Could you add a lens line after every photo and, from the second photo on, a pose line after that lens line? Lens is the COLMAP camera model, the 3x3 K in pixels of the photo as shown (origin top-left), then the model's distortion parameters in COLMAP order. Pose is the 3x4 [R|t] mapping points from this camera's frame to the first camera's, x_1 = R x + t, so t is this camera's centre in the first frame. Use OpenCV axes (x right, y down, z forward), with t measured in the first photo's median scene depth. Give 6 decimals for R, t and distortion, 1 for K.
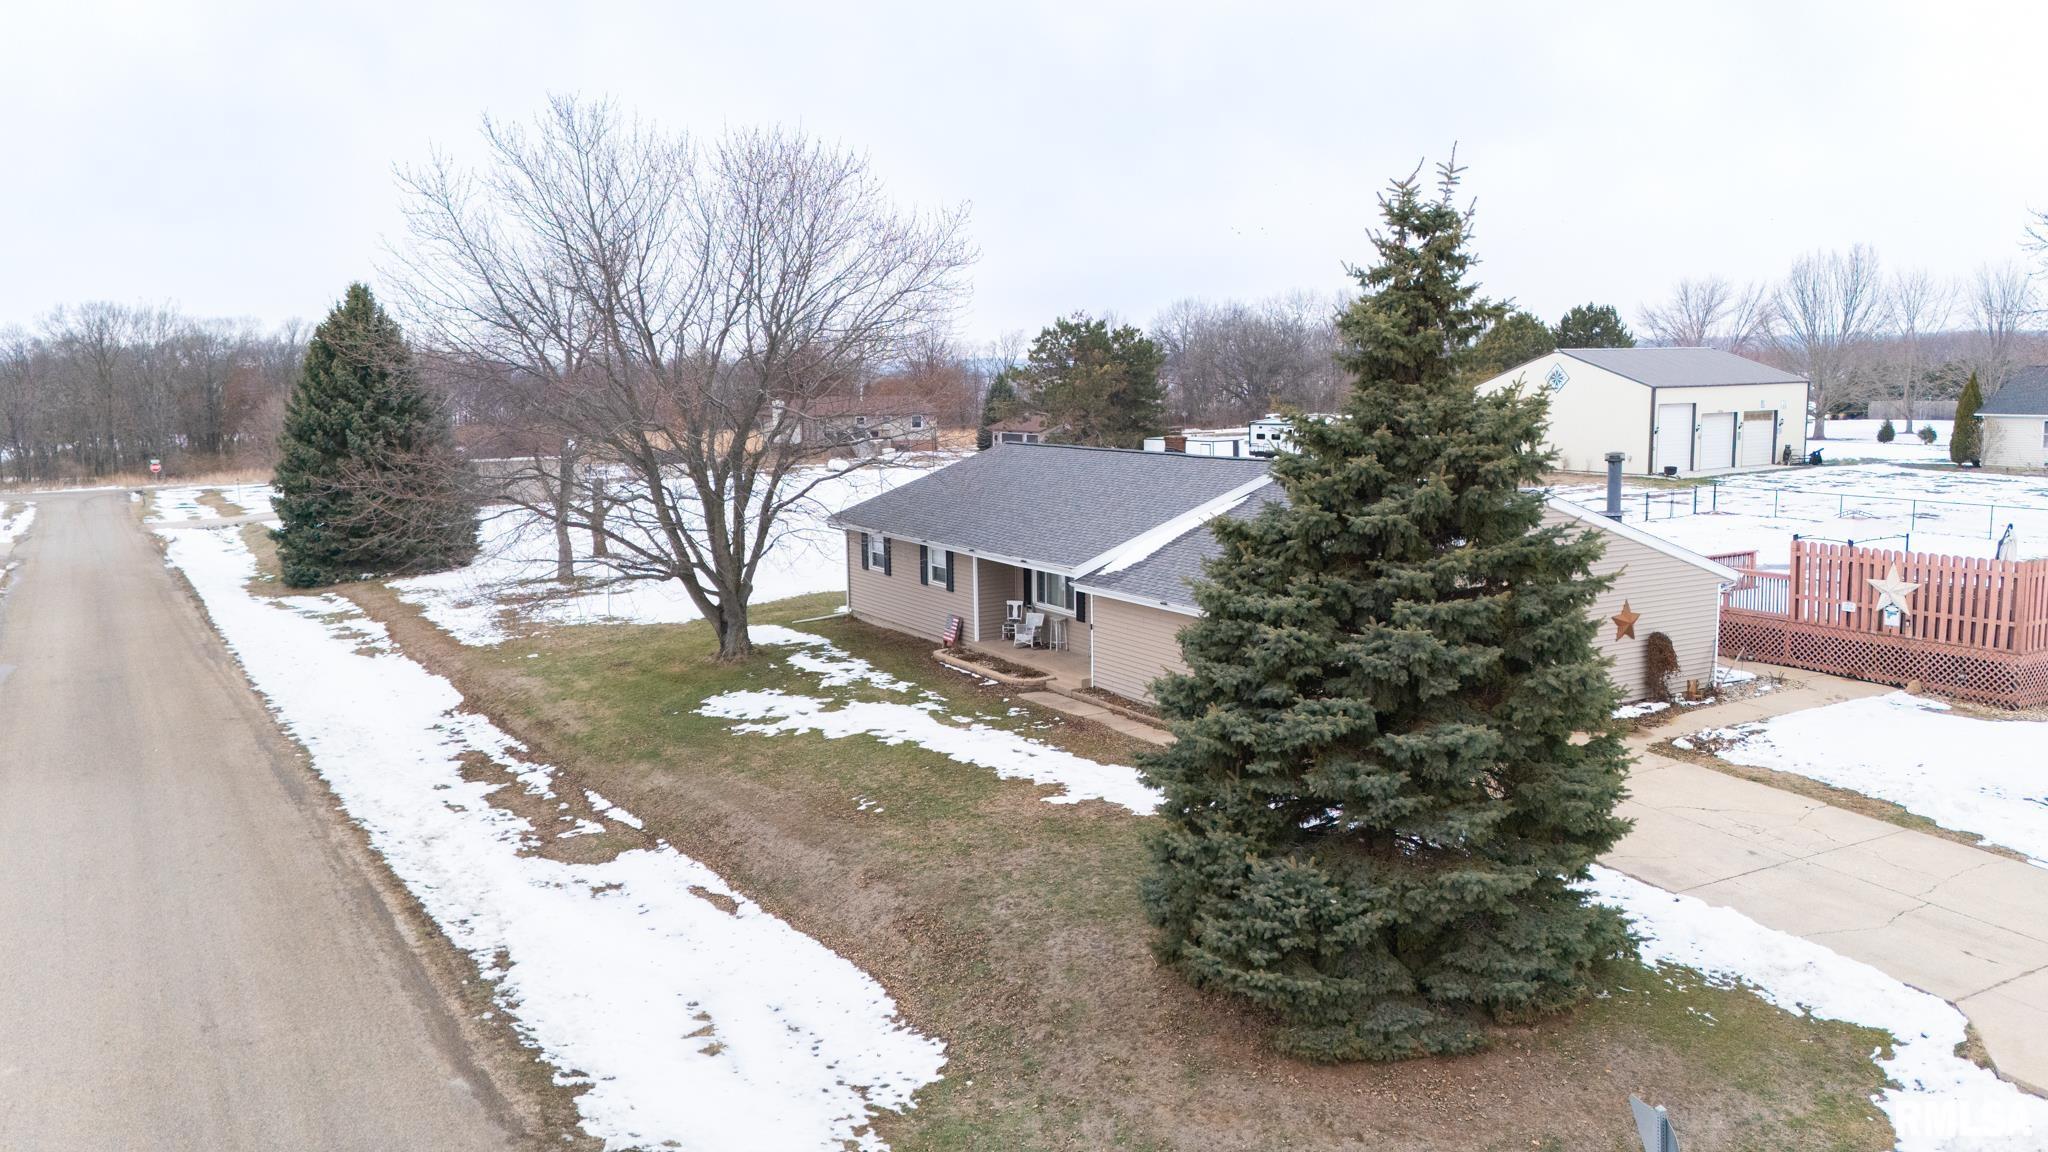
lens RADIAL K [[1510.2, 0, 1041.0], [0, 1510.2, 536.4], [0, 0, 1]] dist [0.093383, -0.107226]
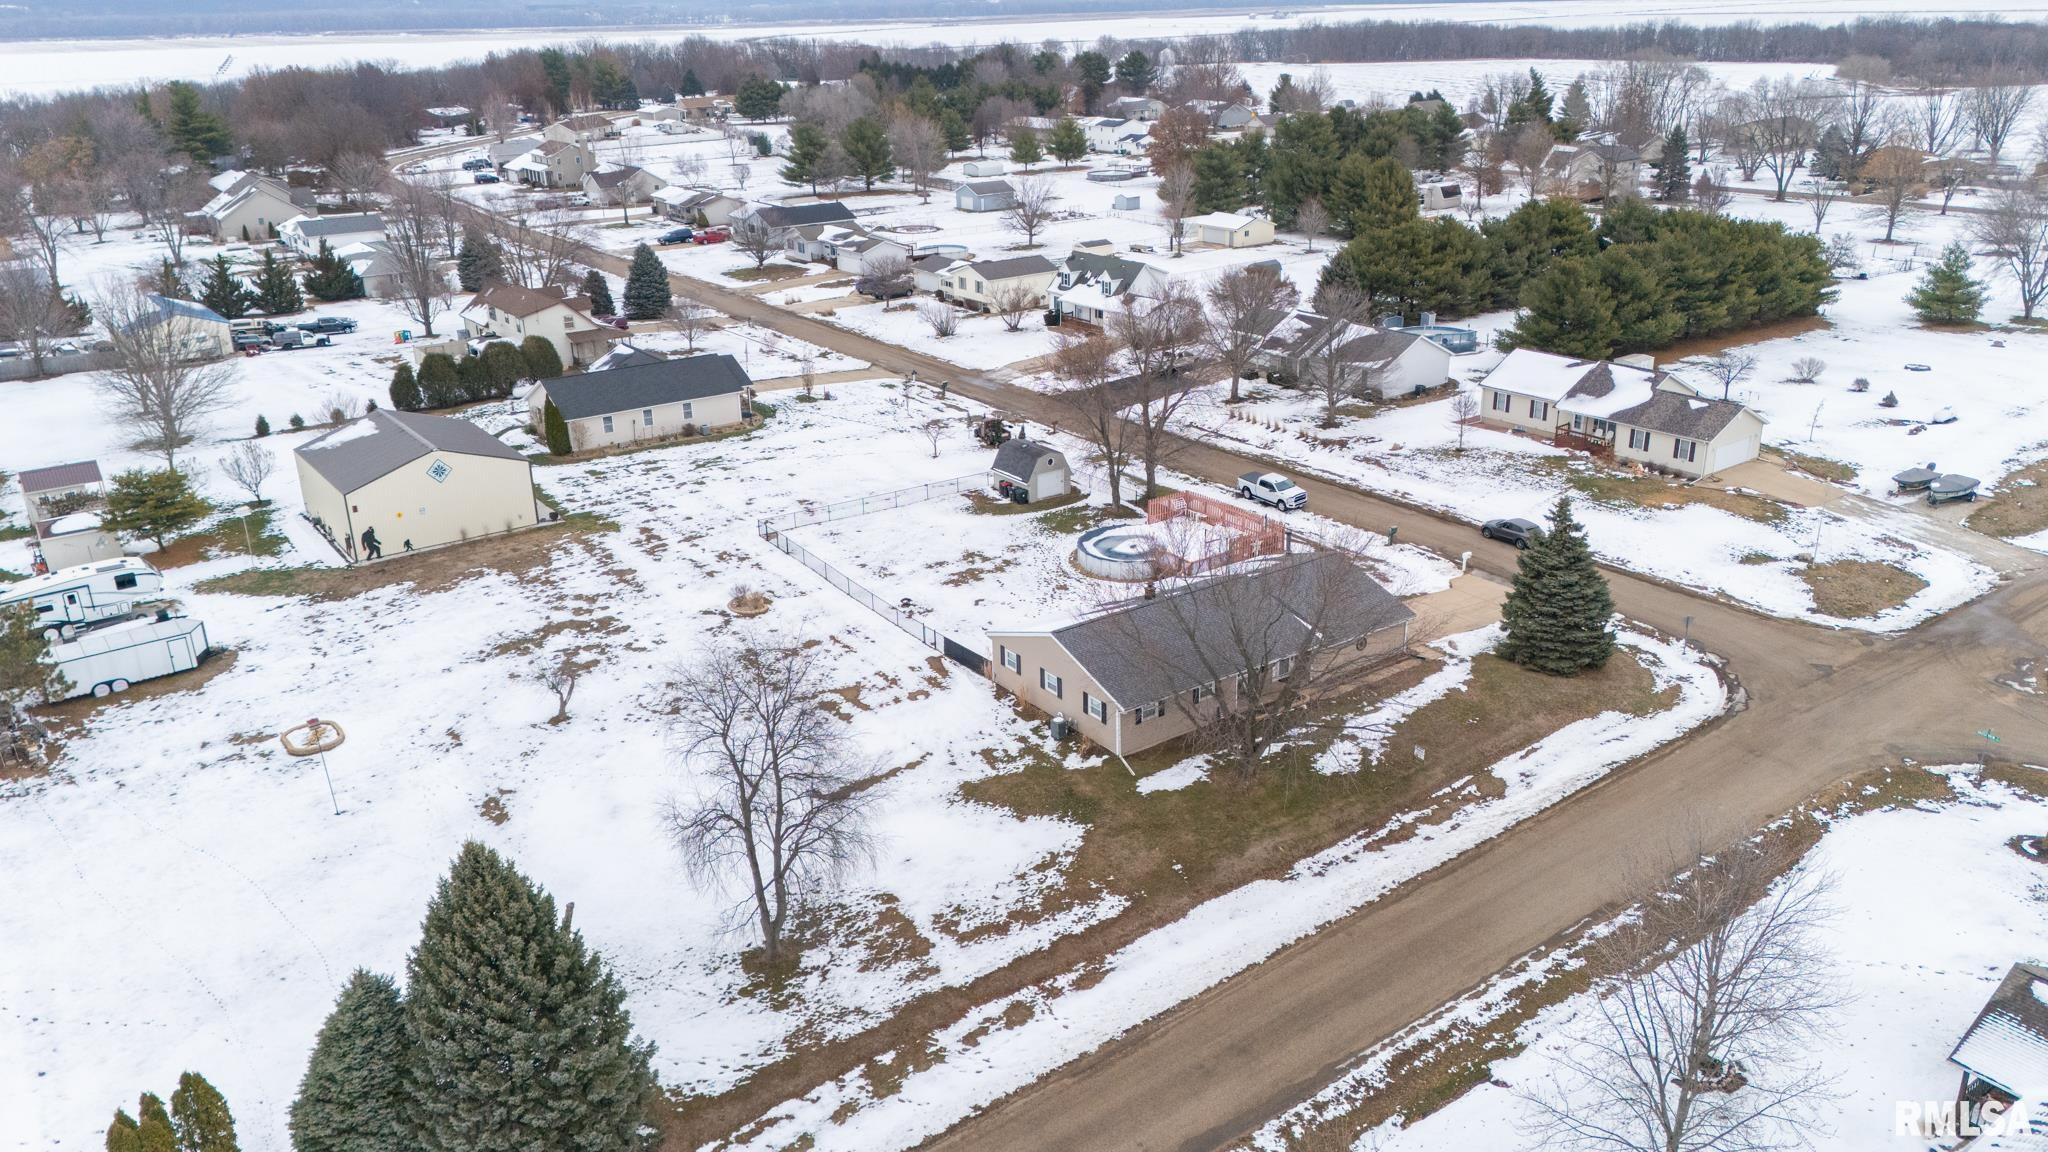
lens RADIAL K [[1510.2, 0, 1041.0], [0, 1510.2, 536.4], [0, 0, 1]] dist [0.093383, -0.107226]
pose [[-0.087585, -0.316507, 0.944538, -2.644617], [0.124178, 0.937317, 0.325602, -1.194438], [-0.988387, 0.145808, -0.042792, 1.834741]]
